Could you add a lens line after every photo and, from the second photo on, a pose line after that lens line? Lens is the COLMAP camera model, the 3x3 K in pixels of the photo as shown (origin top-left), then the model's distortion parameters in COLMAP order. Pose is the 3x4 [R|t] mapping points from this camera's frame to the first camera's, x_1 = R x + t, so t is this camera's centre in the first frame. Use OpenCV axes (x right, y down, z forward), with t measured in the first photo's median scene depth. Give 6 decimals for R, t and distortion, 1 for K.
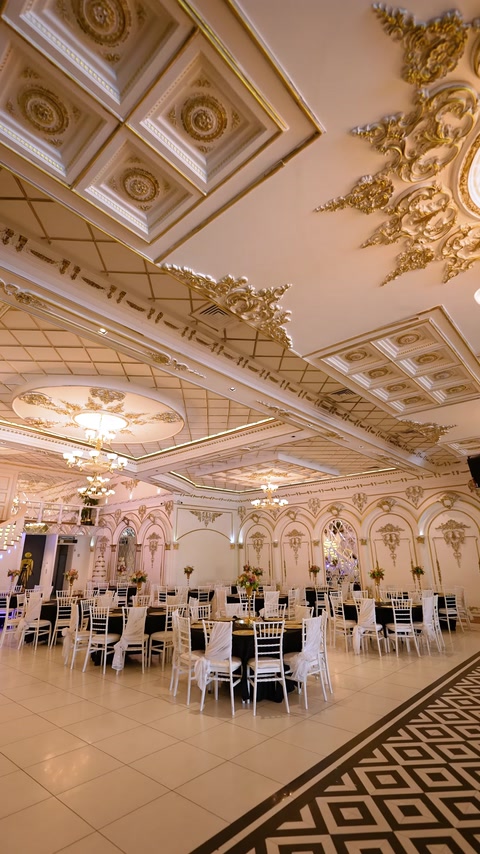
lens RADIAL K [[395.3, 0, 240.0], [0, 395.3, 427.0], [0, 0, 1]] dist [-0.000976, 0.000004]
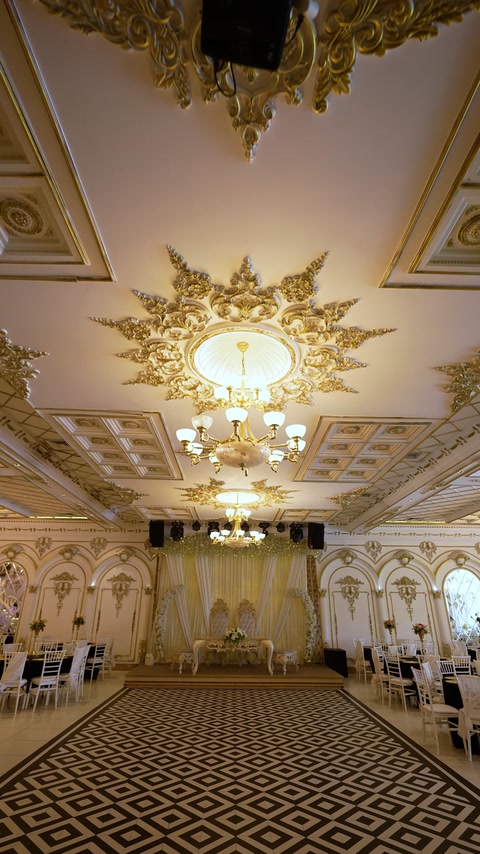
lens RADIAL K [[395.3, 0, 240.0], [0, 395.3, 427.0], [0, 0, 1]] dist [-0.000976, 0.000004]
pose [[0.729588, 0.298766, 0.615175, -0.046118], [-0.234744, 0.954280, -0.185054, -0.041481], [-0.642337, -0.009396, 0.766364, -0.088004]]
